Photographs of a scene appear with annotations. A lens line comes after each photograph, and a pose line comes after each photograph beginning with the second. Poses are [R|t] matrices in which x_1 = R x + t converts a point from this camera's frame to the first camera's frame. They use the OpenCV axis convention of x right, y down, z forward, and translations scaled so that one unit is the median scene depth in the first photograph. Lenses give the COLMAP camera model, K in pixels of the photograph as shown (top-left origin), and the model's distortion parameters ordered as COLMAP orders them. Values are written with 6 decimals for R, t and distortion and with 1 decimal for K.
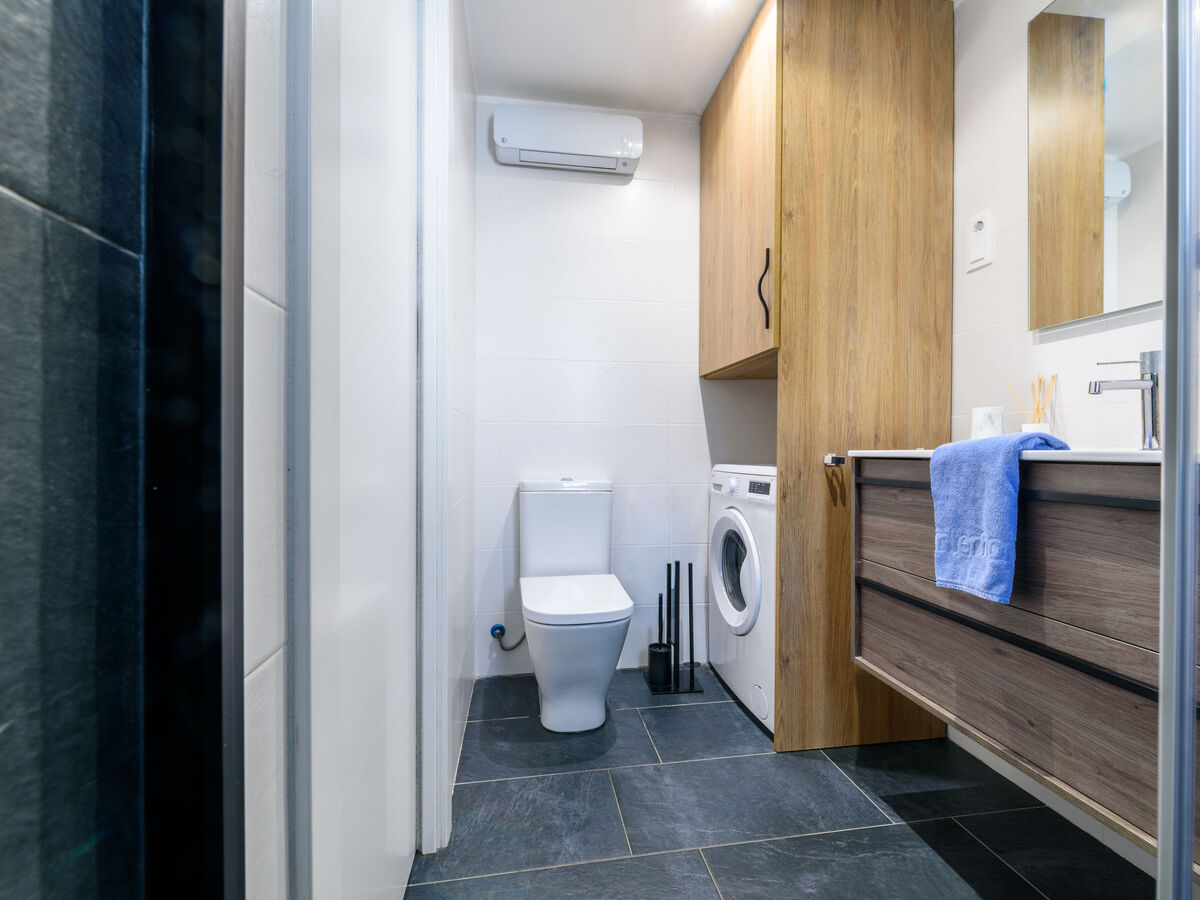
lens RADIAL K [[484.7, 0, 596.5], [0, 484.7, 451.5], [0, 0, 1]] dist [-0.001284, -0.000134]
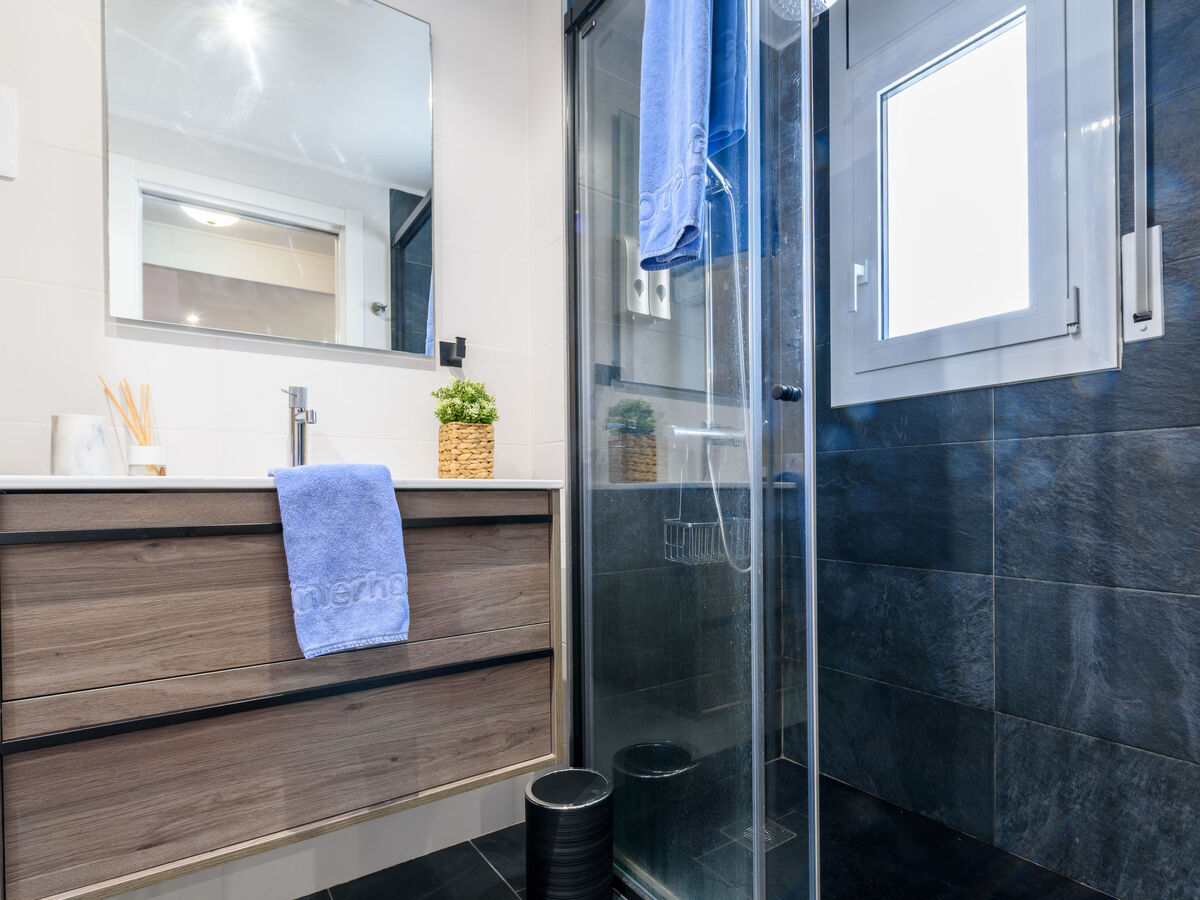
lens RADIAL K [[622.3, 0, 613.1], [0, 622.3, 487.6], [0, 0, 1]] dist [0.001353, -0.000023]
pose [[-0.435005, 0.005224, 0.900413, -0.374958], [0.004363, 0.999984, -0.003694, 0.019609], [-0.900417, 0.002321, -0.435021, 1.011954]]
